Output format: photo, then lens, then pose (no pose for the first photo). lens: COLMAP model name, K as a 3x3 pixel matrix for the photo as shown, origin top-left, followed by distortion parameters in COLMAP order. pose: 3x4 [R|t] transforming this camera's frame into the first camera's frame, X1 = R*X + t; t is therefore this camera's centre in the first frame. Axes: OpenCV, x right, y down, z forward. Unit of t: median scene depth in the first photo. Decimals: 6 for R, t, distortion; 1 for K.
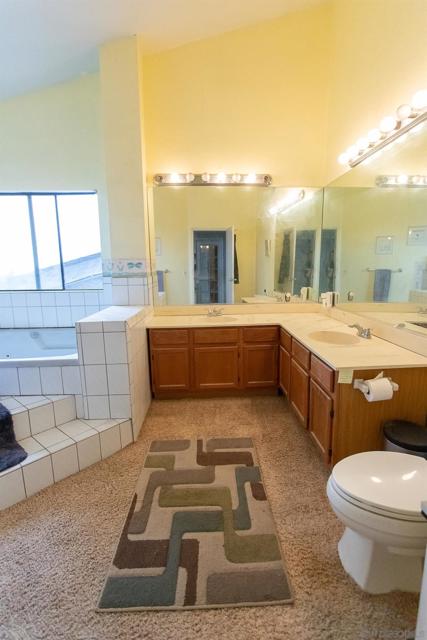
lens RADIAL K [[303.9, 0, 212.3], [0, 303.9, 318.2], [0, 0, 1]] dist [-0.015457, 0.006314]
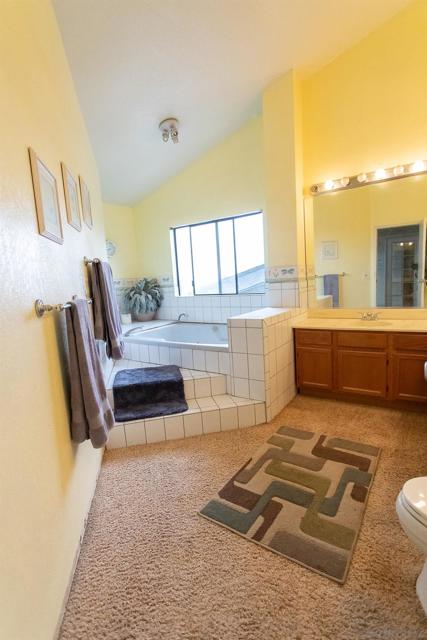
lens RADIAL K [[303.9, 0, 214.2], [0, 303.9, 320.4], [0, 0, 1]] dist [-0.015457, 0.006314]
pose [[0.802985, 0.041493, -0.594553, 0.260487], [-0.045590, 0.998927, 0.008141, 0.011449], [0.594253, 0.020569, 0.804015, -0.077334]]
